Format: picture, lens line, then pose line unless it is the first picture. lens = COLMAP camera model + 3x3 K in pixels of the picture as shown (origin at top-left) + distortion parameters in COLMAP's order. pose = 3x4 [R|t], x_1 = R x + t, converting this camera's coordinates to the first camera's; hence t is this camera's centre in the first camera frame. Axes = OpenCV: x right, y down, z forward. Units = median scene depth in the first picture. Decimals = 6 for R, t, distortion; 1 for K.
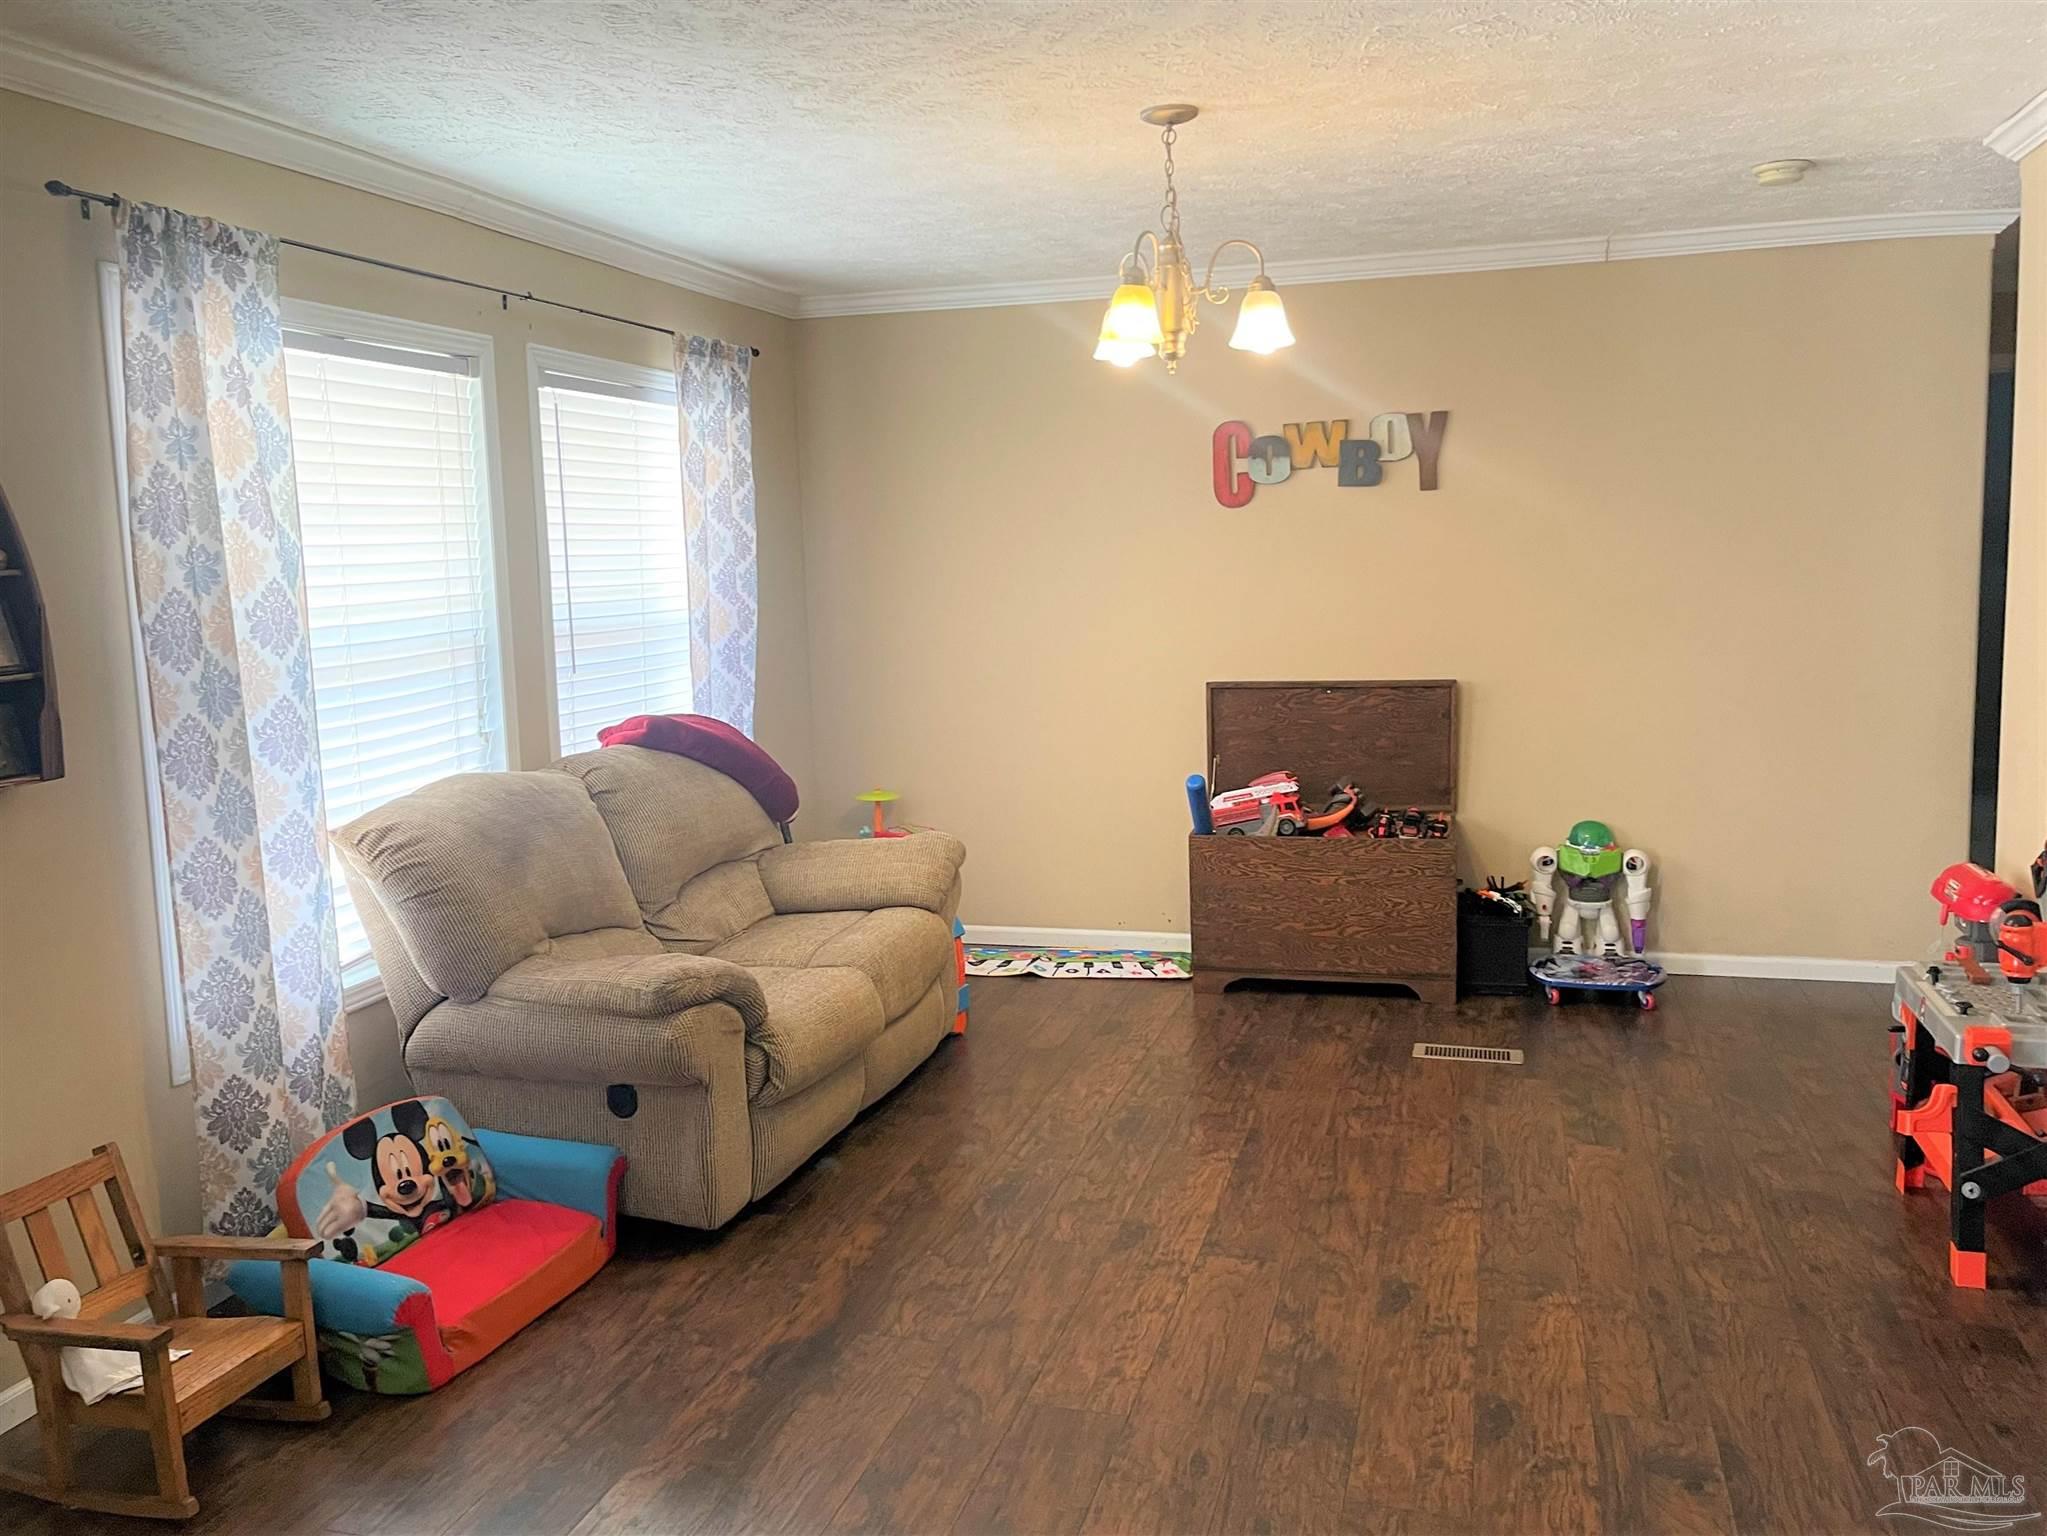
lens RADIAL K [[1593.6, 0, 1012.0], [0, 1593.6, 758.3], [0, 0, 1]] dist [0.150142, -0.261409]
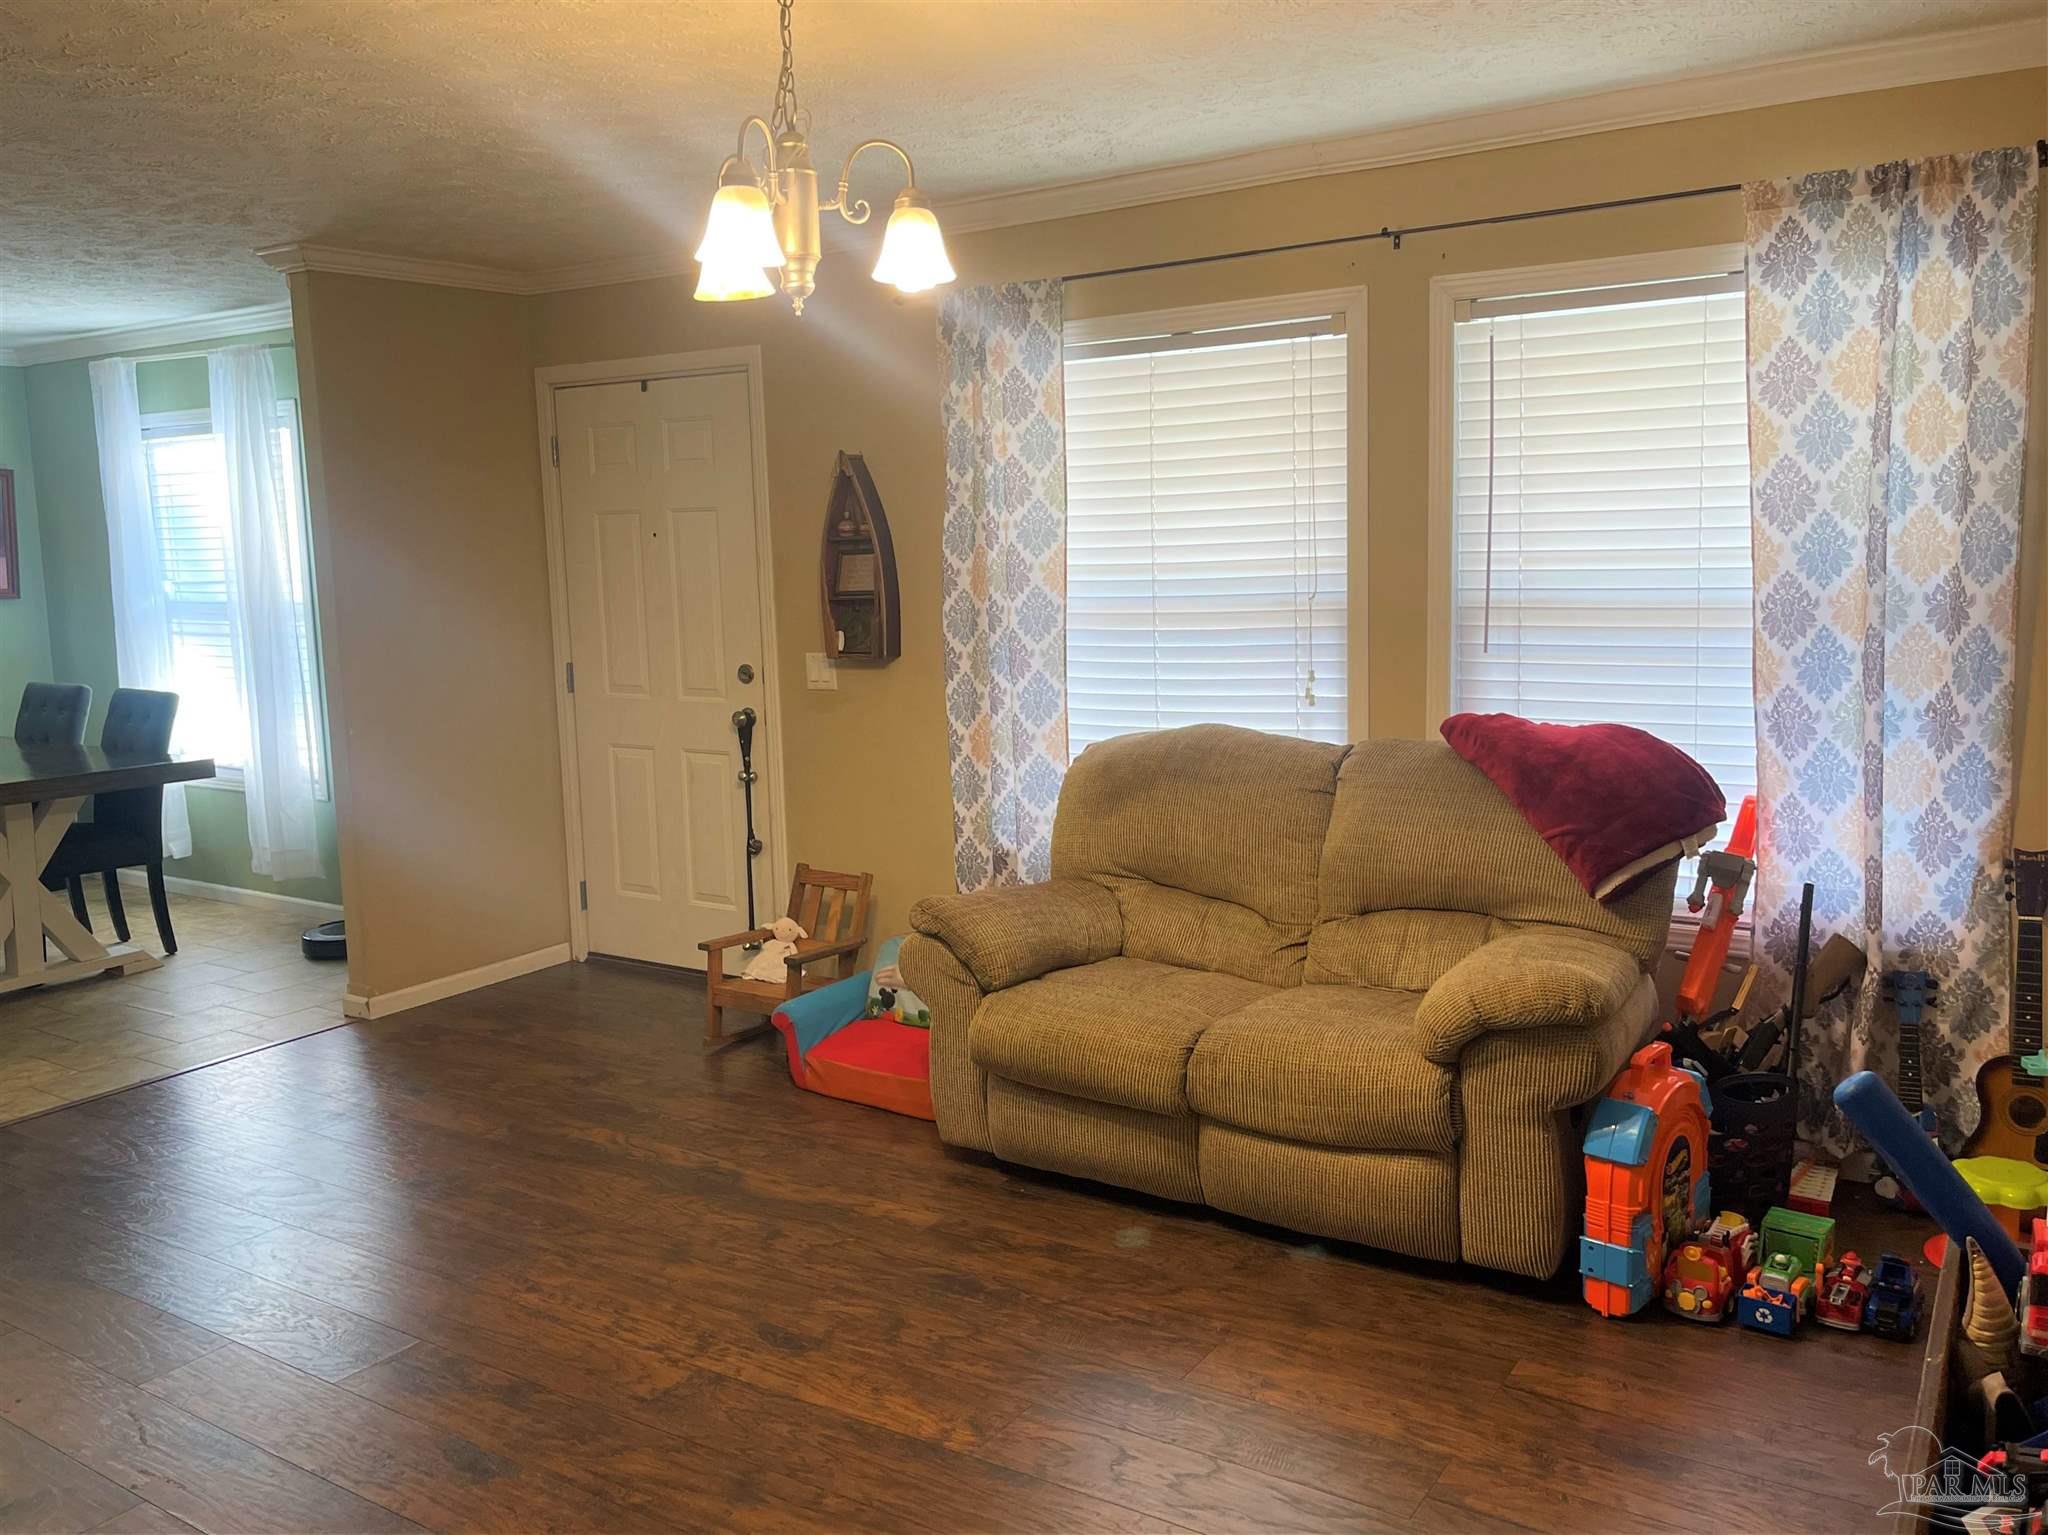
lens RADIAL K [[1594.4, 0, 1012.5], [0, 1594.4, 757.8], [0, 0, 1]] dist [0.150142, -0.261409]
pose [[-0.267919, 0.167926, -0.948694, 0.817521], [-0.091178, 0.975854, 0.198483, -0.192398], [0.959117, 0.139677, -0.246139, 1.293987]]
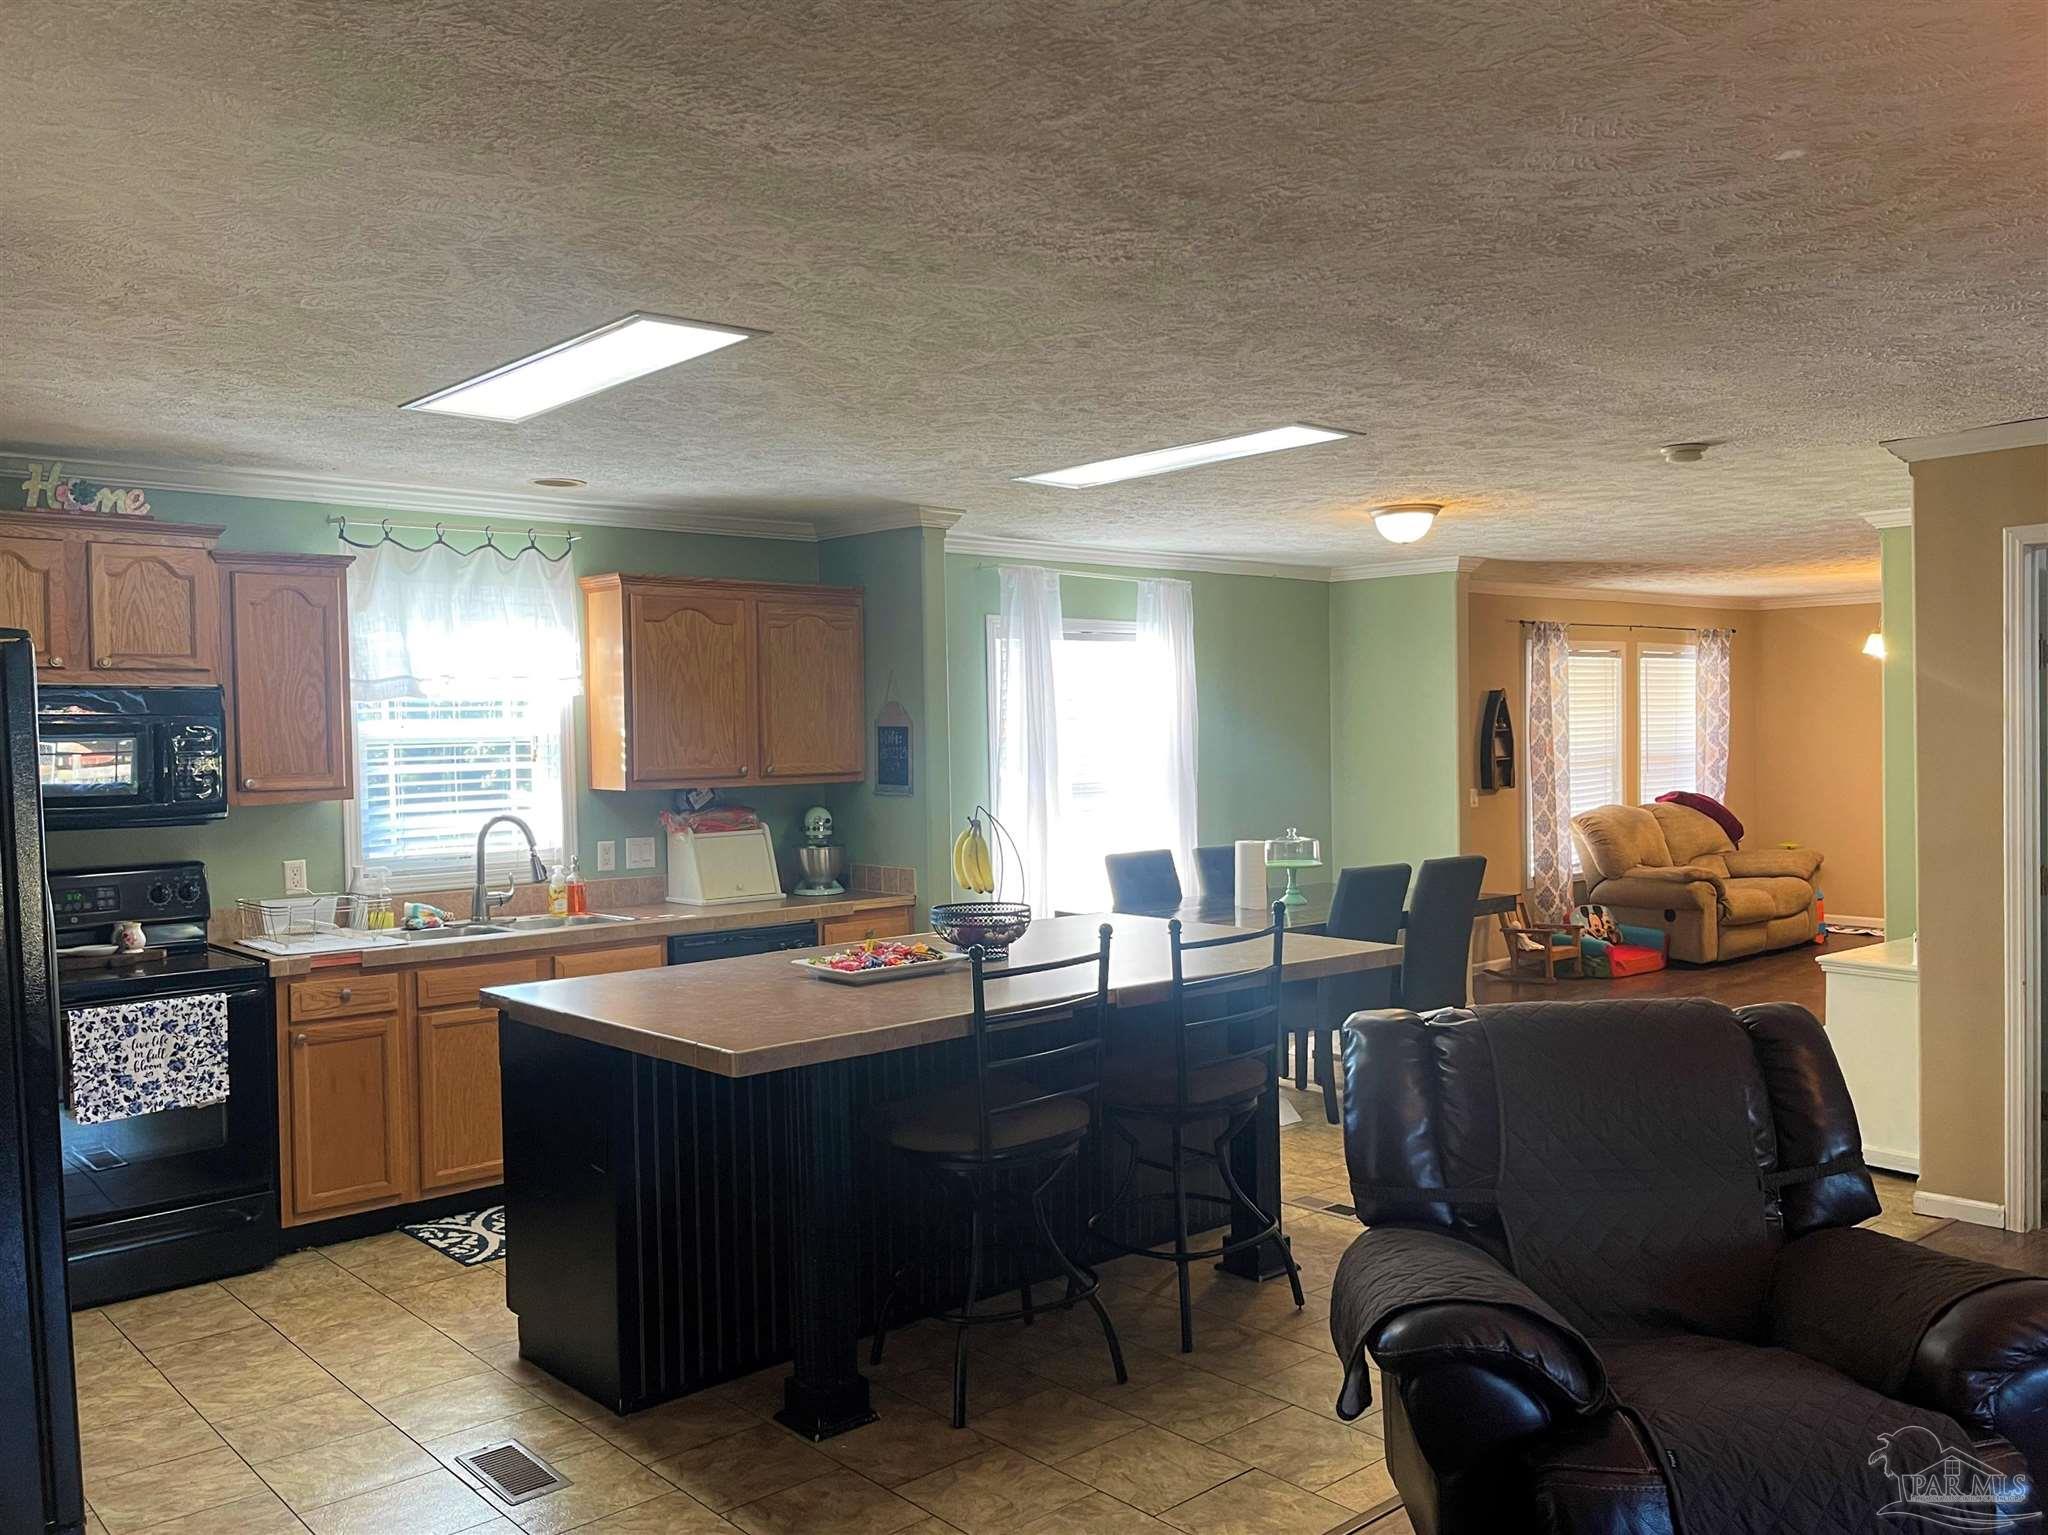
lens RADIAL K [[1696.6, 0, 1036.1], [0, 1696.6, 745.8], [0, 0, 1]] dist [0.029711, -0.008266]
pose [[0.853292, 0.023009, -0.520926, 0.370572], [-0.077651, 0.993493, -0.083314, 0.255691], [0.515619, 0.111541, 0.849527, -2.206741]]
